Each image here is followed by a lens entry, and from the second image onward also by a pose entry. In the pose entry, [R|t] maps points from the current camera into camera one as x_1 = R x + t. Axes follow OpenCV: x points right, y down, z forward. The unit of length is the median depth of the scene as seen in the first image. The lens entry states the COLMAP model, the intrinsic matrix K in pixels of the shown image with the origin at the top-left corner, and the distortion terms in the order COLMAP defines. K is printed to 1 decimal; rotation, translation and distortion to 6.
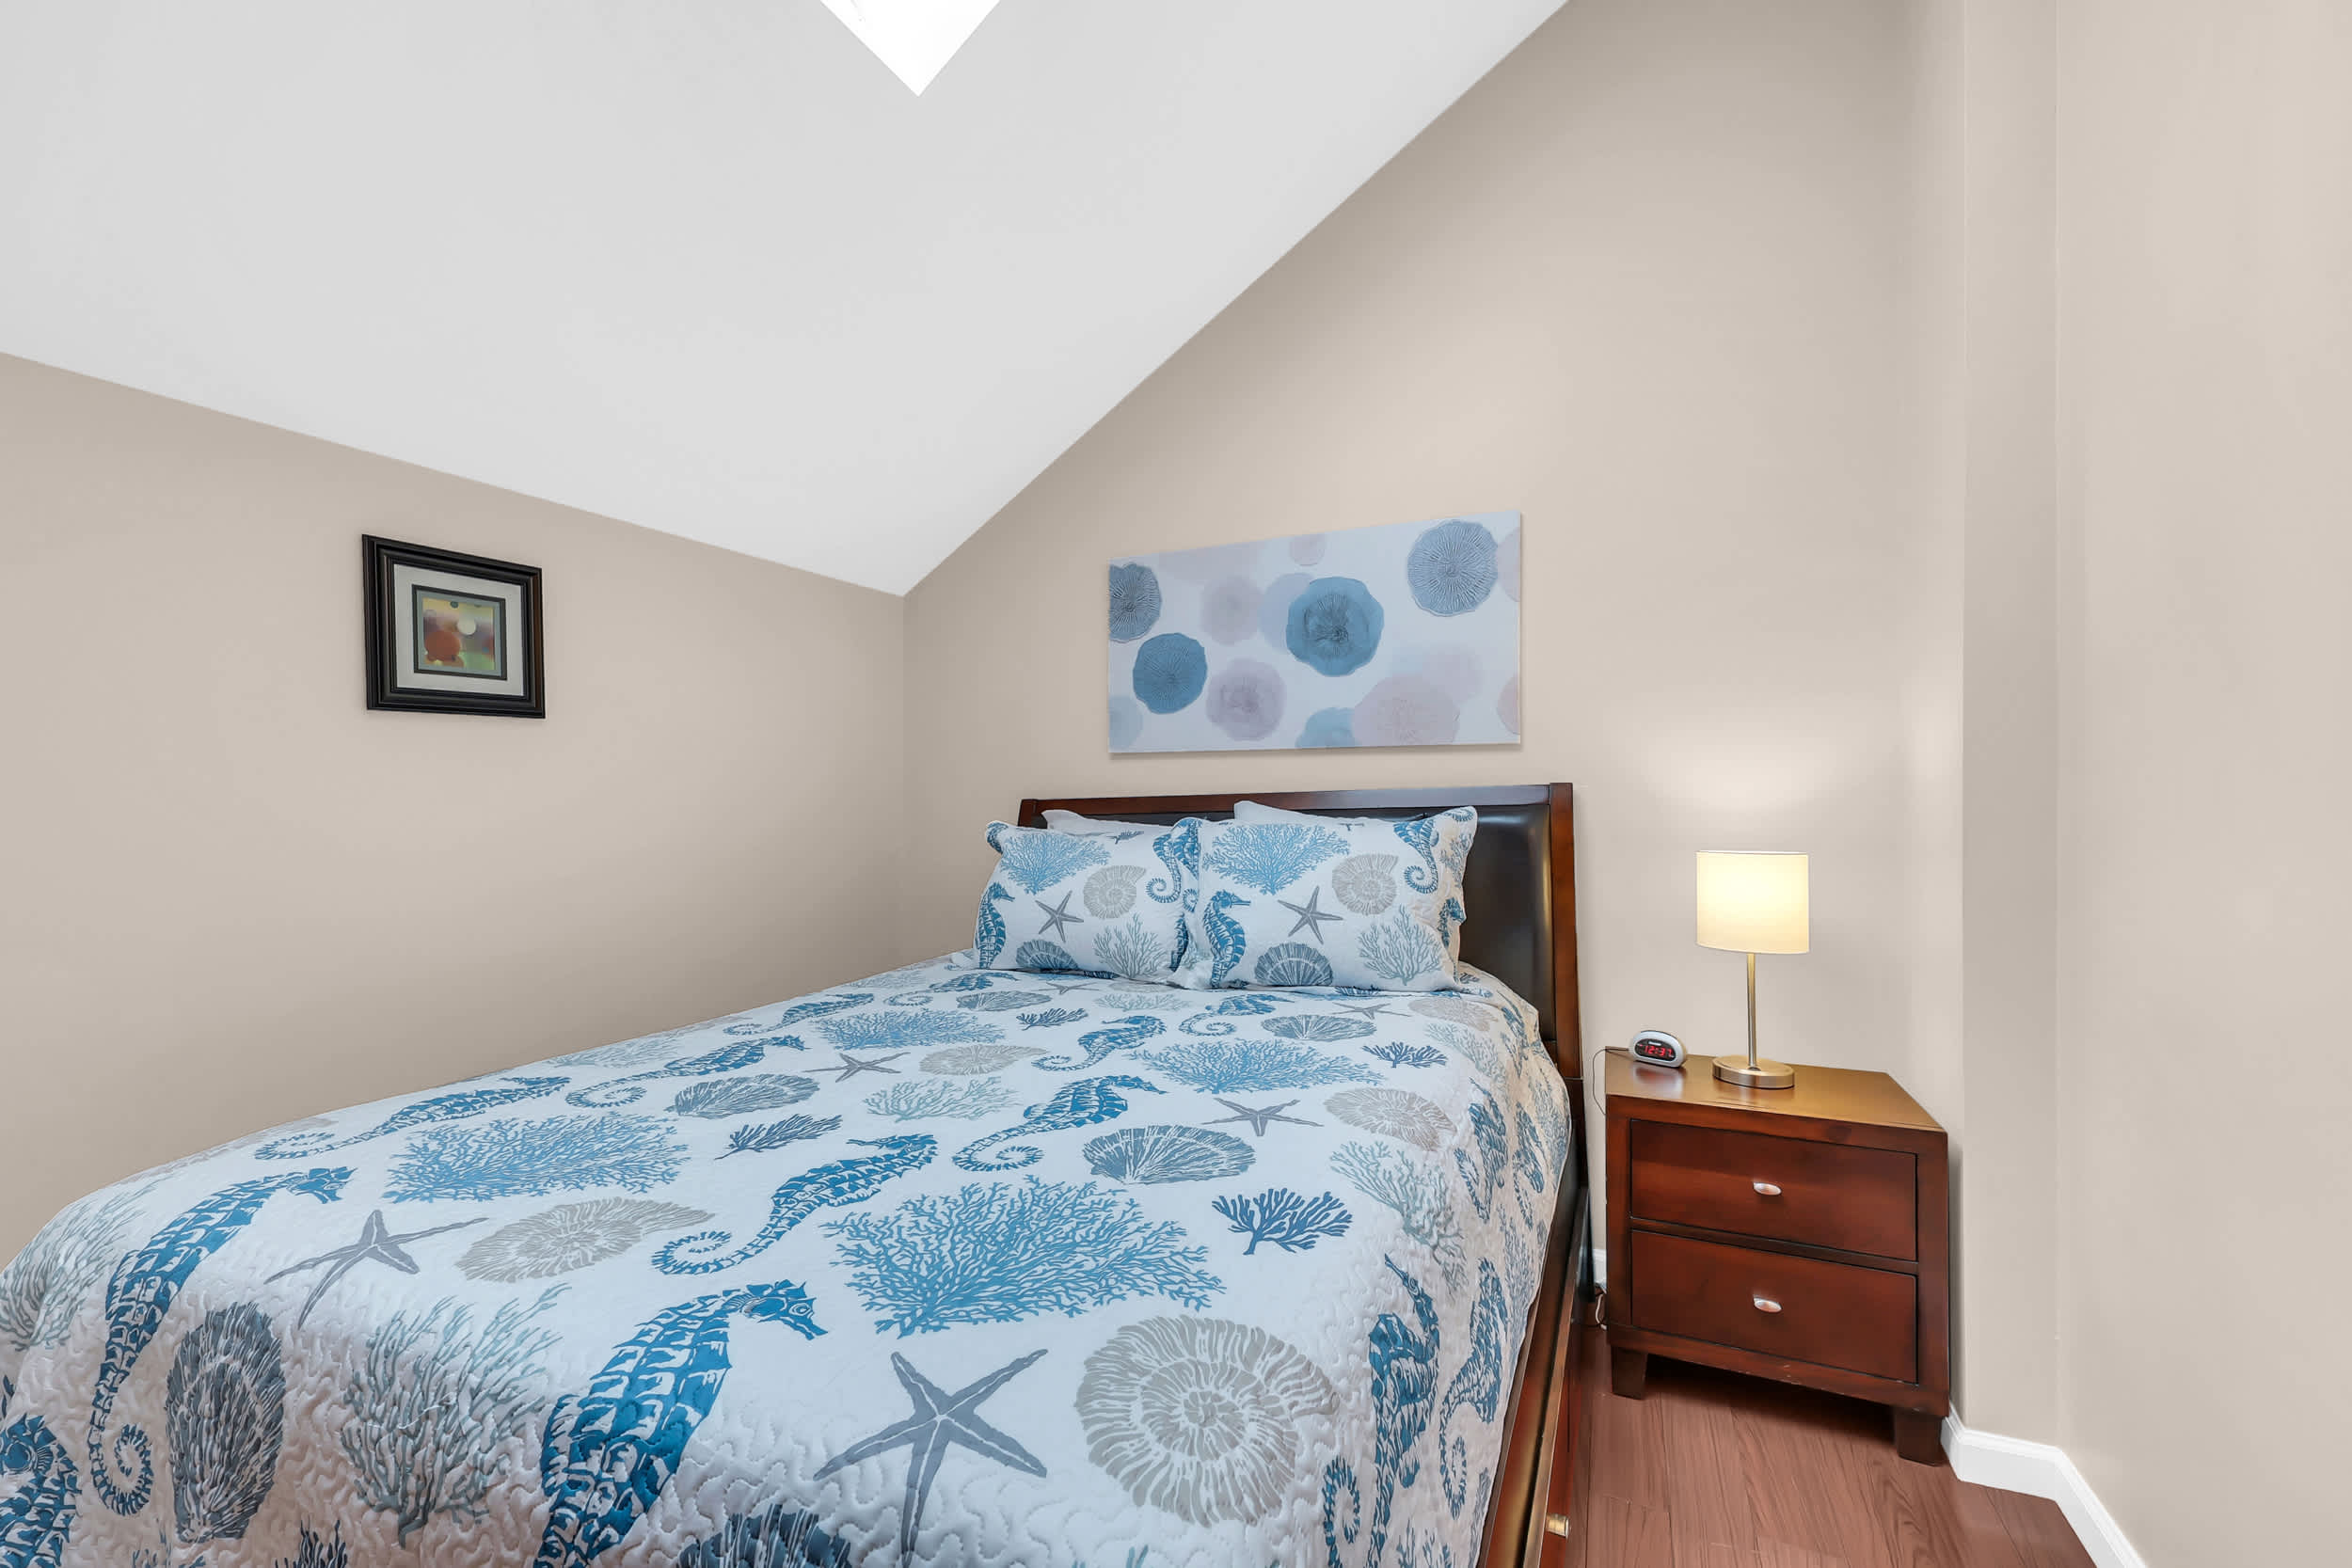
lens RADIAL K [[943.6, 0, 1170.2], [0, 943.6, 783.9], [0, 0, 1]] dist [0.000466, 0.000379]
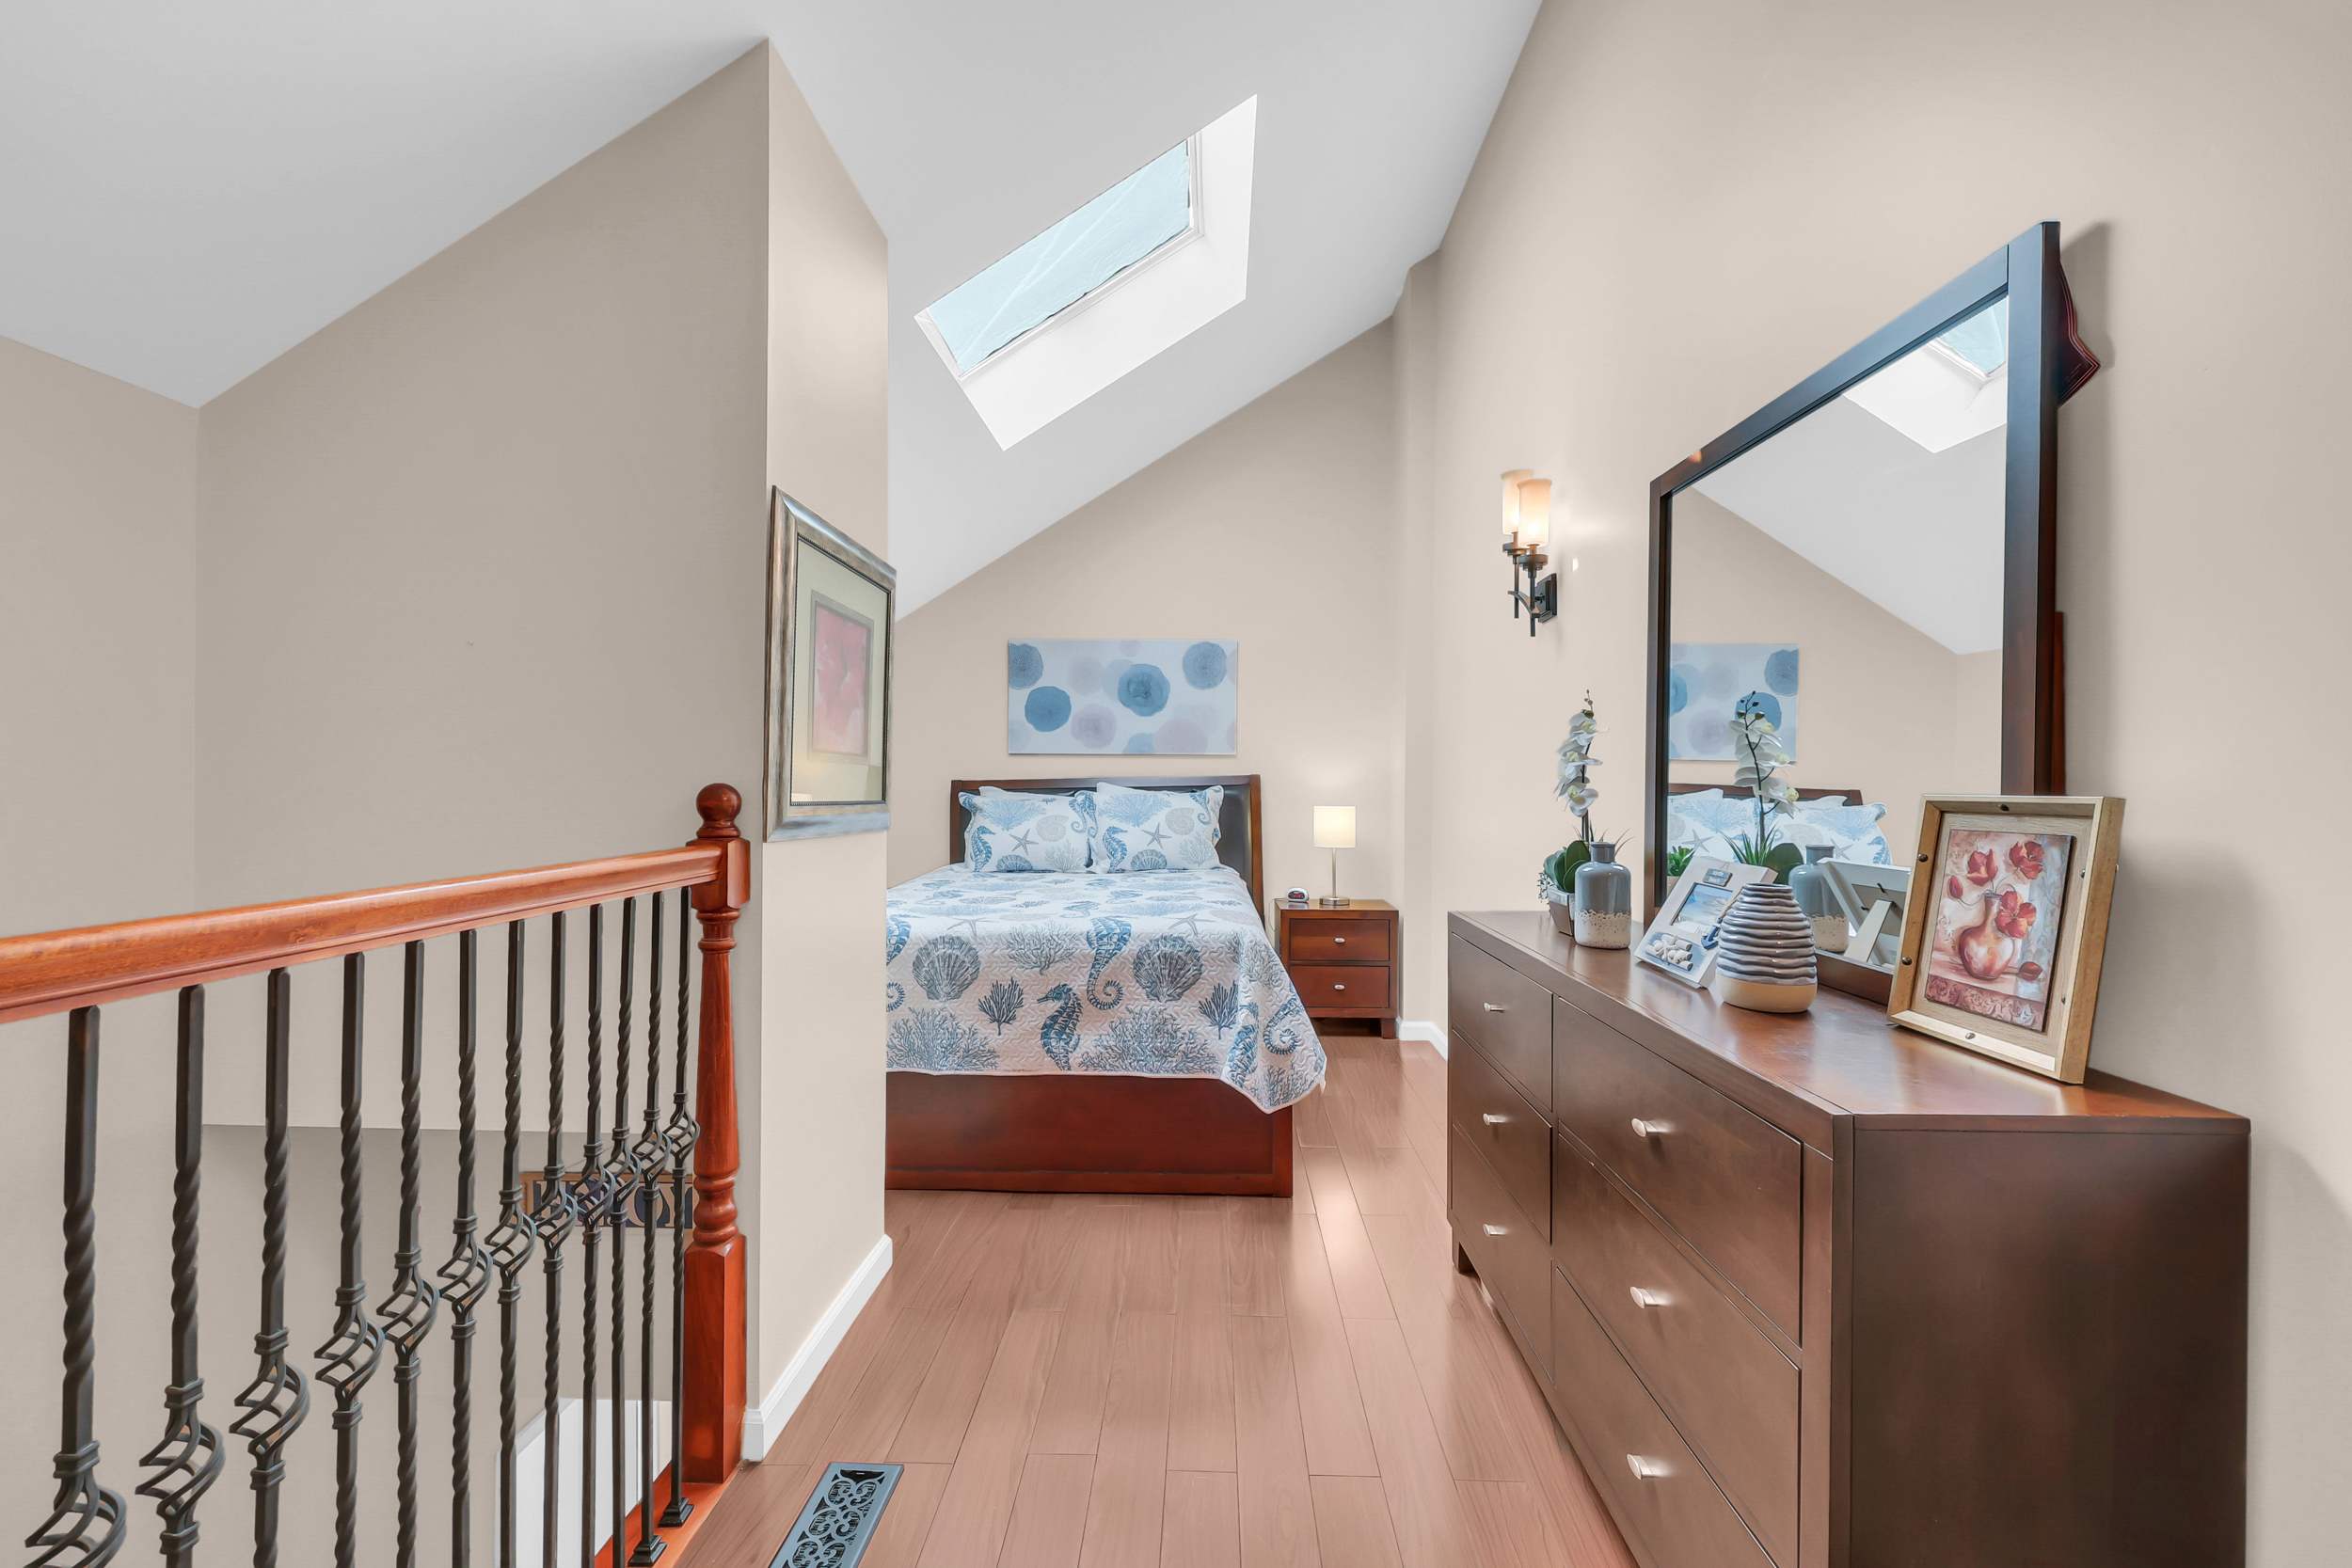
lens RADIAL K [[951.3, 0, 1172.1], [0, 951.3, 776.5], [0, 0, 1]] dist [0.000163, 0.000228]
pose [[0.918858, 0.009671, 0.394470, -0.603128], [-0.012668, 0.999907, 0.004995, -0.005455], [-0.394385, -0.009587, 0.918895, -0.886108]]
